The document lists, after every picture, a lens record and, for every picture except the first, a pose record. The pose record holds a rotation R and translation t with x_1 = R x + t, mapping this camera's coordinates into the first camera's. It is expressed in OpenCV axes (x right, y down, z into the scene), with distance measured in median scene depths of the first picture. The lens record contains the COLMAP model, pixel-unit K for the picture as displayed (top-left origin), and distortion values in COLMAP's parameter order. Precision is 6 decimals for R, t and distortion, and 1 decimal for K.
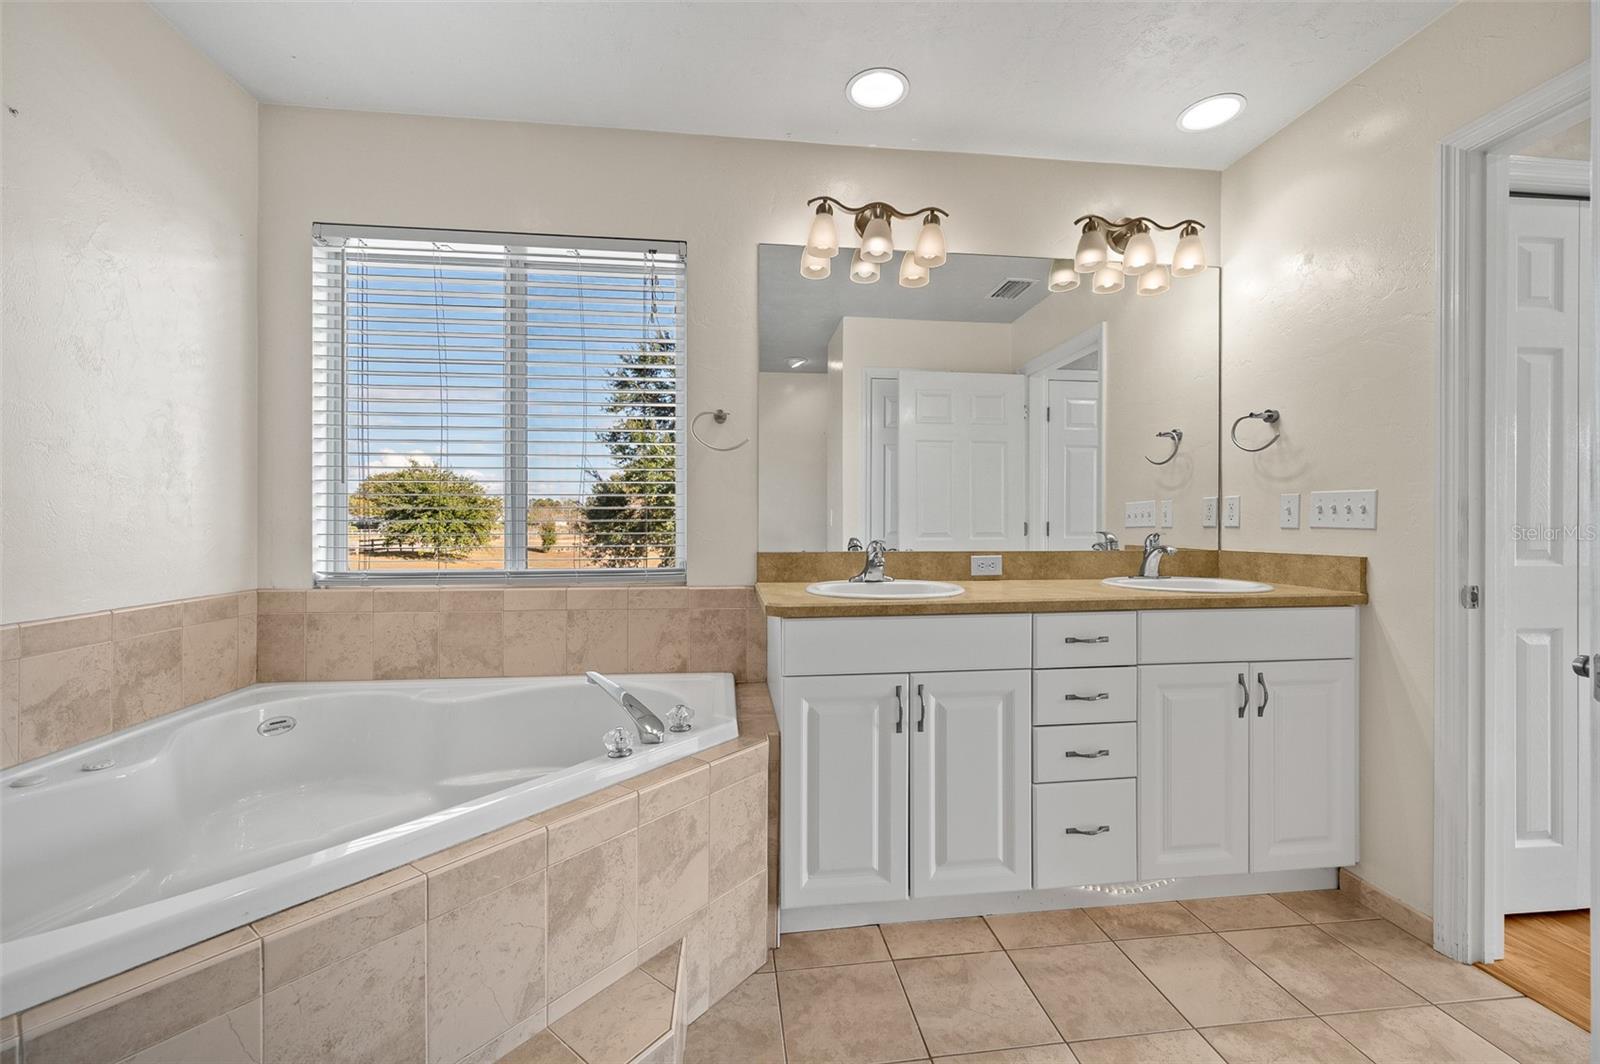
lens RADIAL K [[634.2, 0, 798.3], [0, 634.2, 537.4], [0, 0, 1]] dist [0.001220, 0.000180]
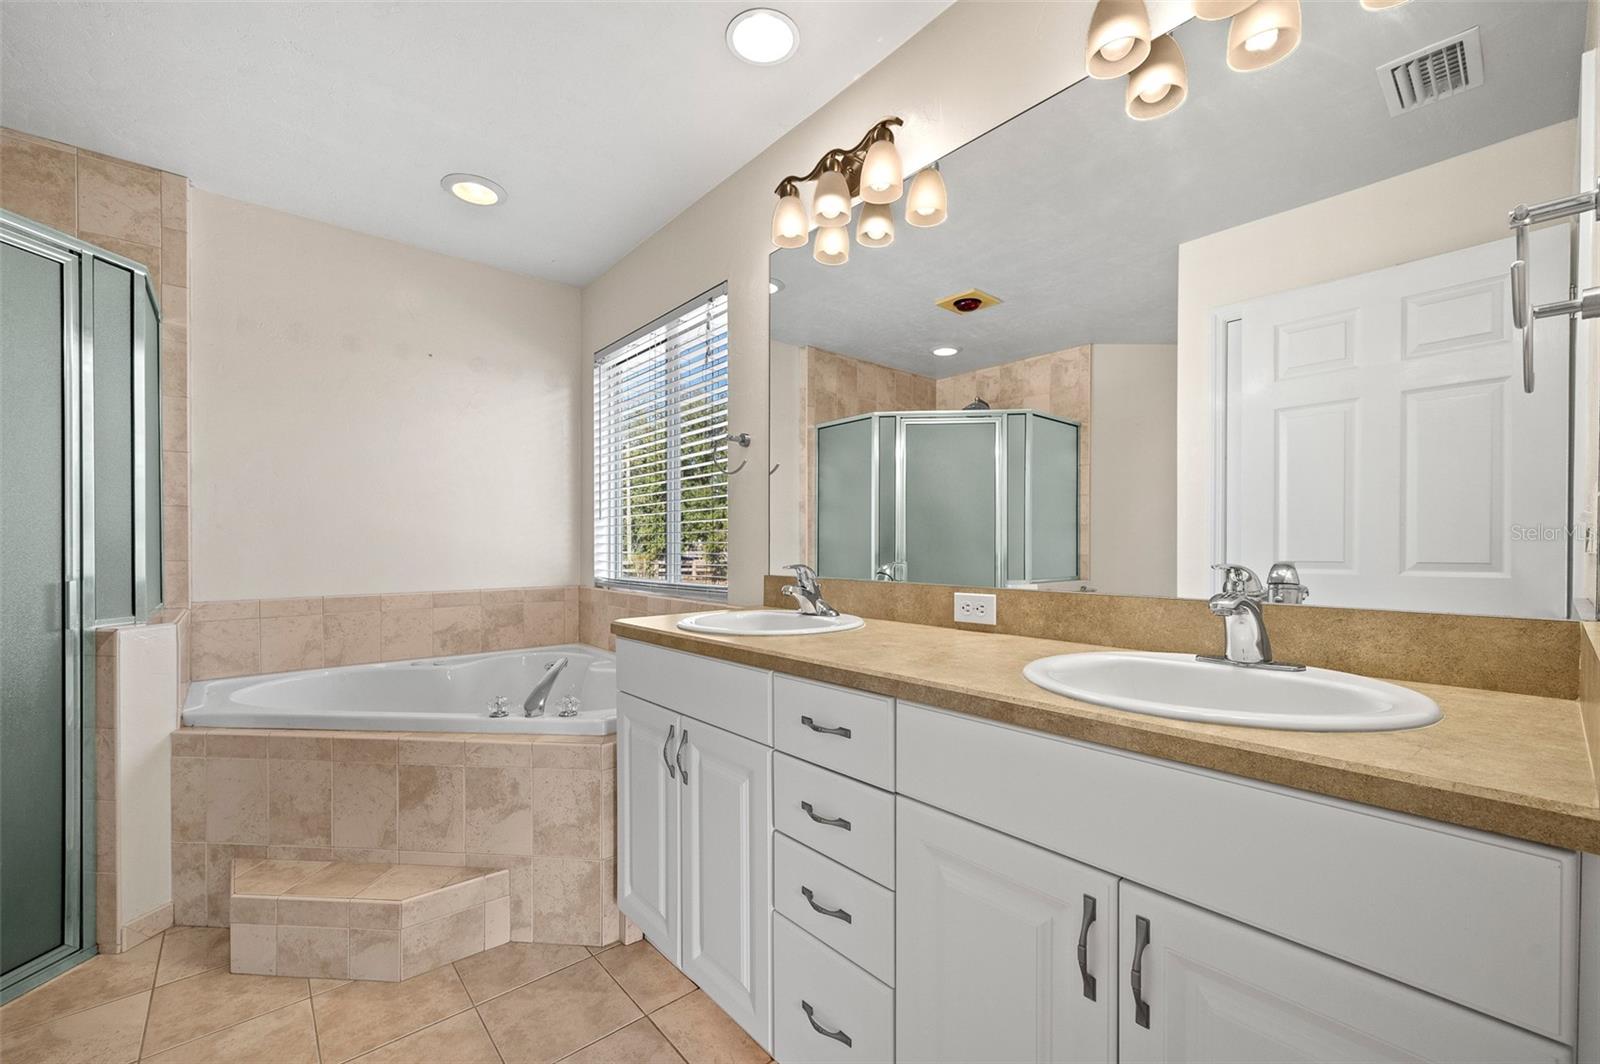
lens RADIAL K [[640.2, 0, 800.1], [0, 640.2, 565.7], [0, 0, 1]] dist [0.001822, -0.000003]
pose [[0.557908, 0.024112, -0.829553, 0.788045], [-0.017254, 0.999699, 0.017453, -0.009098], [0.829724, 0.004576, 0.558156, 0.501958]]
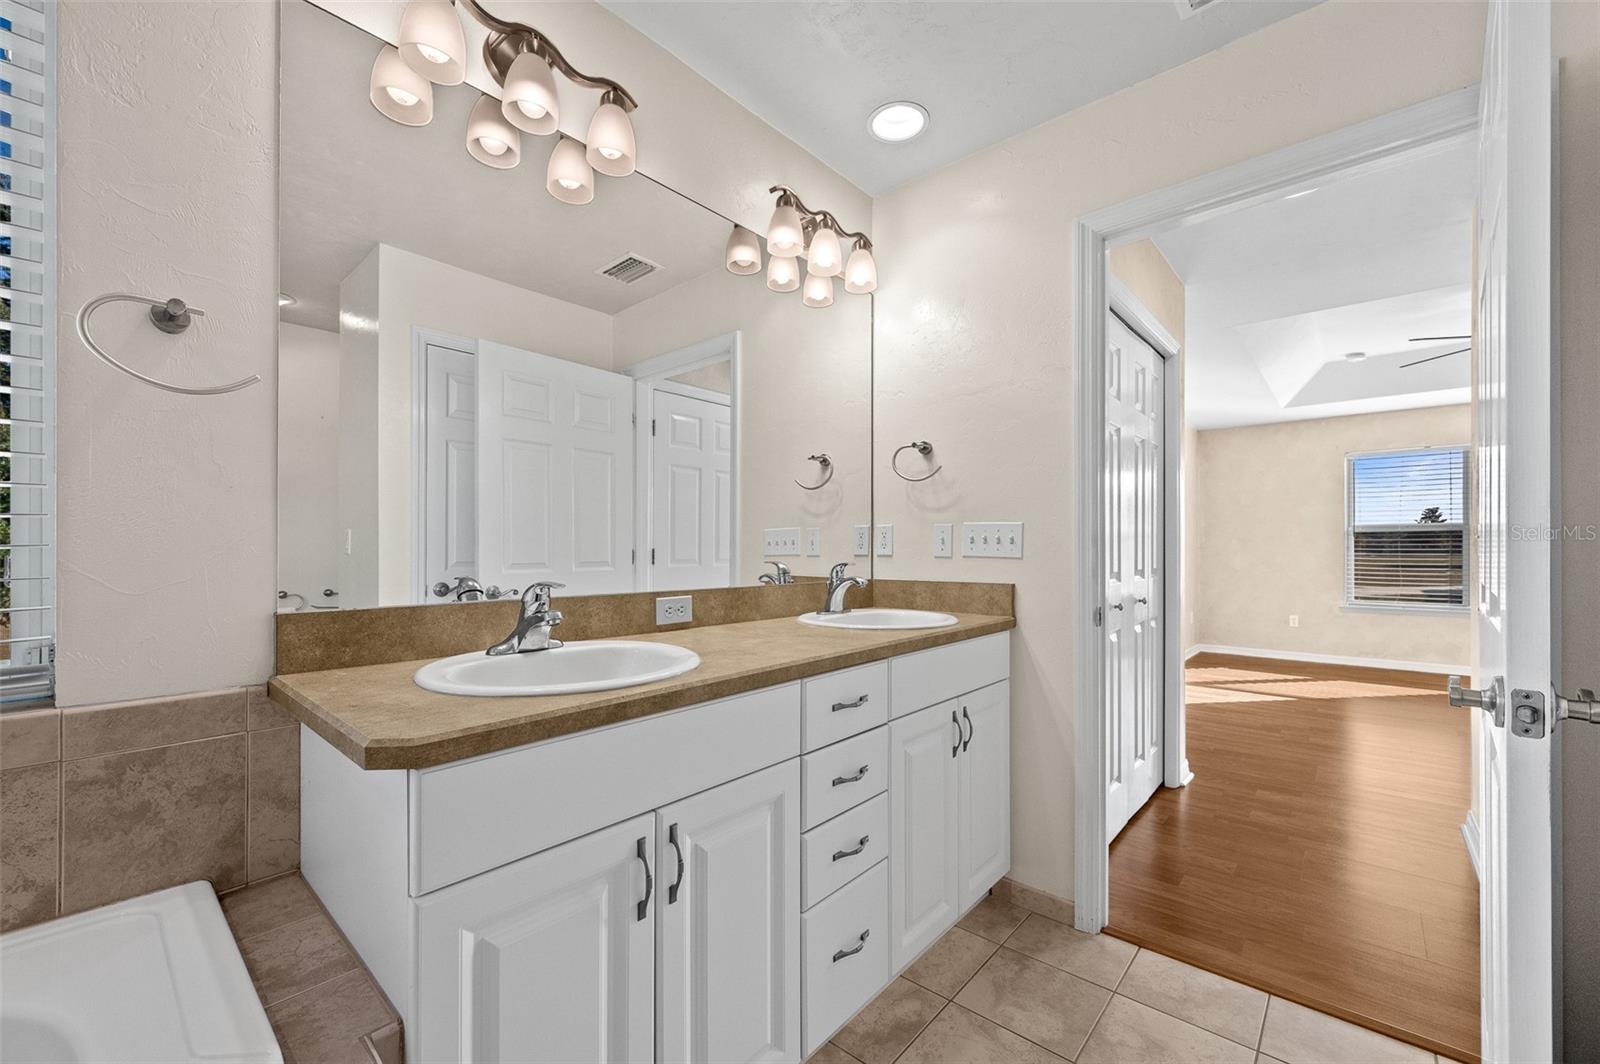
lens RADIAL K [[641.1, 0, 806.5], [0, 641.1, 554.1], [0, 0, 1]] dist [0.000999, 0.000166]
pose [[0.741415, -0.003796, 0.671036, -0.094077], [0.012269, 0.999894, -0.007899, -0.013537], [-0.670935, 0.014090, 0.741382, 0.362430]]
